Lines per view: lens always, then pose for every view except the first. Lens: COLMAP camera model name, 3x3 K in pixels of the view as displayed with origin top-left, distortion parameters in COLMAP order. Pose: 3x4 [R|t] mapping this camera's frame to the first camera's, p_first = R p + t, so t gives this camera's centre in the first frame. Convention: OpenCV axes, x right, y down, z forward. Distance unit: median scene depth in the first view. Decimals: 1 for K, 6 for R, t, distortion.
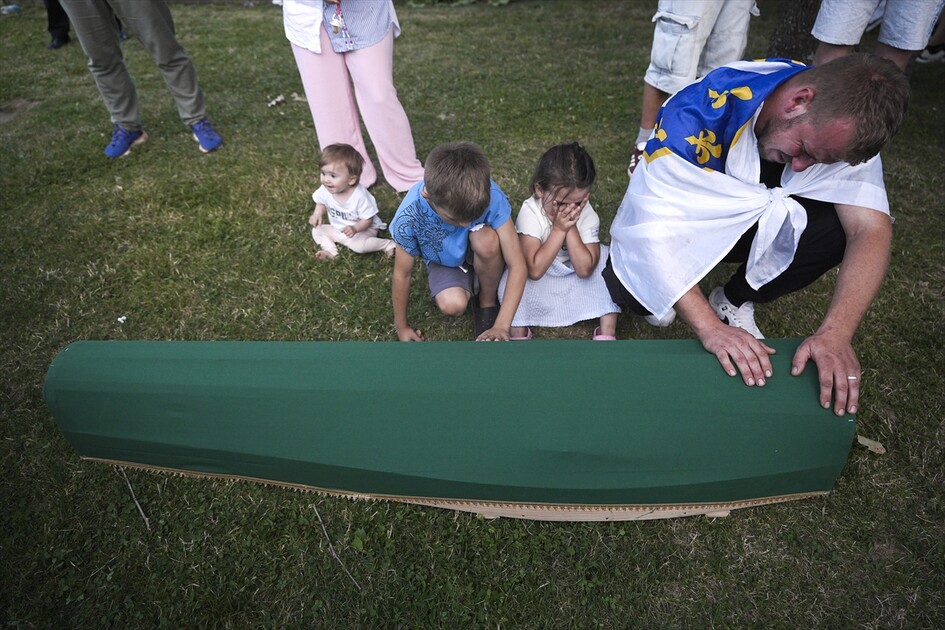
lens RADIAL K [[552.0, 0, 505.1], [0, 552.0, 313.7], [0, 0, 1]] dist [0.000773, -0.000150]
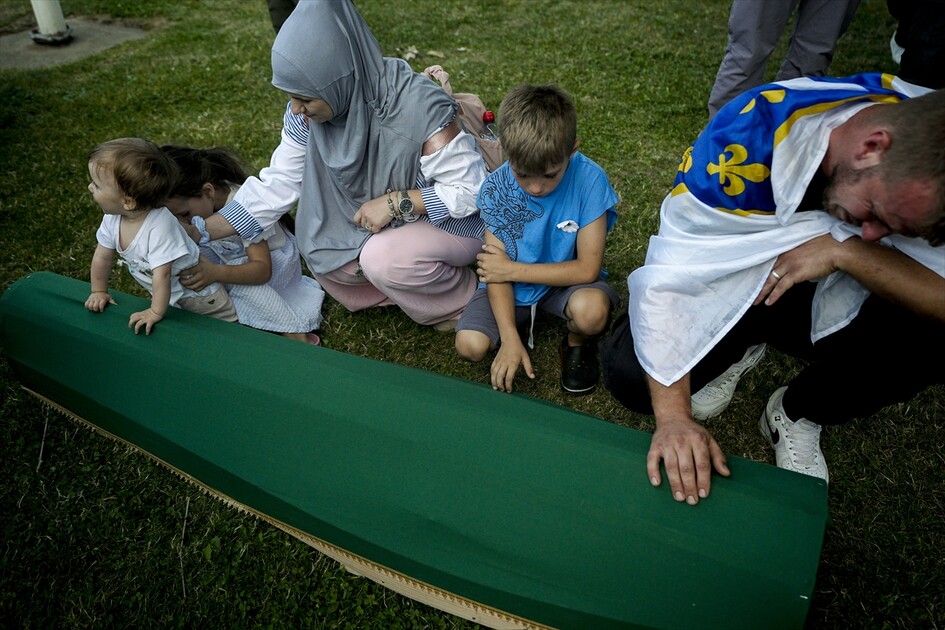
lens RADIAL K [[756.8, 0, 472.5], [0, 756.8, 315.0], [0, 0, 1]] dist [-0.005019, 0.000707]
pose [[0.930828, 0.222704, -0.289761, 0.363042], [-0.238935, 0.970799, -0.021420, -0.024034], [0.276529, 0.089173, 0.956859, -0.067428]]
